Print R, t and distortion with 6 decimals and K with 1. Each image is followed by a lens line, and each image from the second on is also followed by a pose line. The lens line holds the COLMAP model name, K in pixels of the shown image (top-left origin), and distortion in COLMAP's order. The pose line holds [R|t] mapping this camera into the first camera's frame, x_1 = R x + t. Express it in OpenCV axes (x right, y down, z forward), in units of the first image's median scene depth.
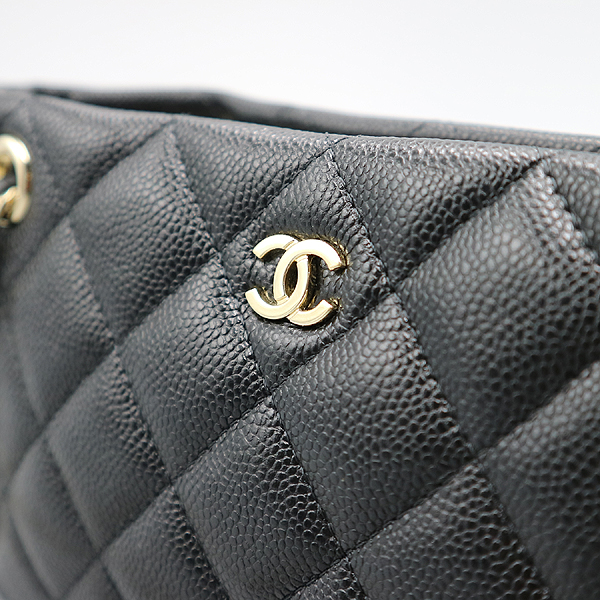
lens RADIAL K [[866.7, 0, 300.0], [0, 866.7, 300.0], [0, 0, 1]] dist [-0.036463, -0.021559]
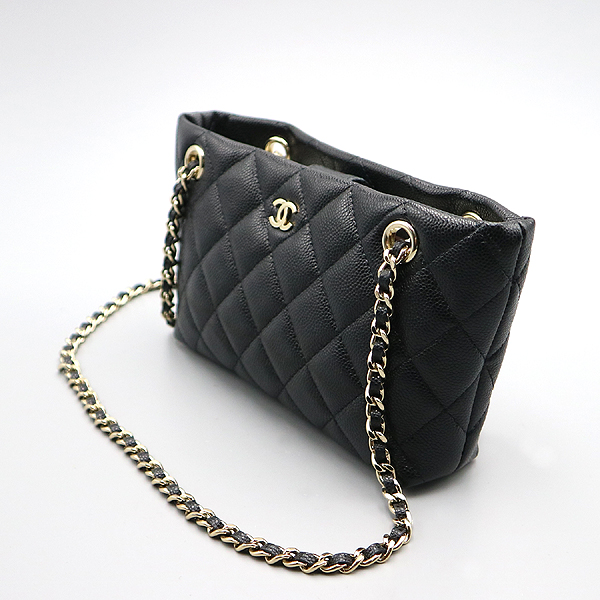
lens RADIAL K [[866.7, 0, 300.0], [0, 866.7, 300.0], [0, 0, 1]] dist [-0.036463, -0.021559]
pose [[0.971881, 0.122435, -0.201139, 0.608038], [-0.101925, 0.988761, 0.109377, -0.058254], [0.212270, -0.085801, 0.973437, -1.692389]]
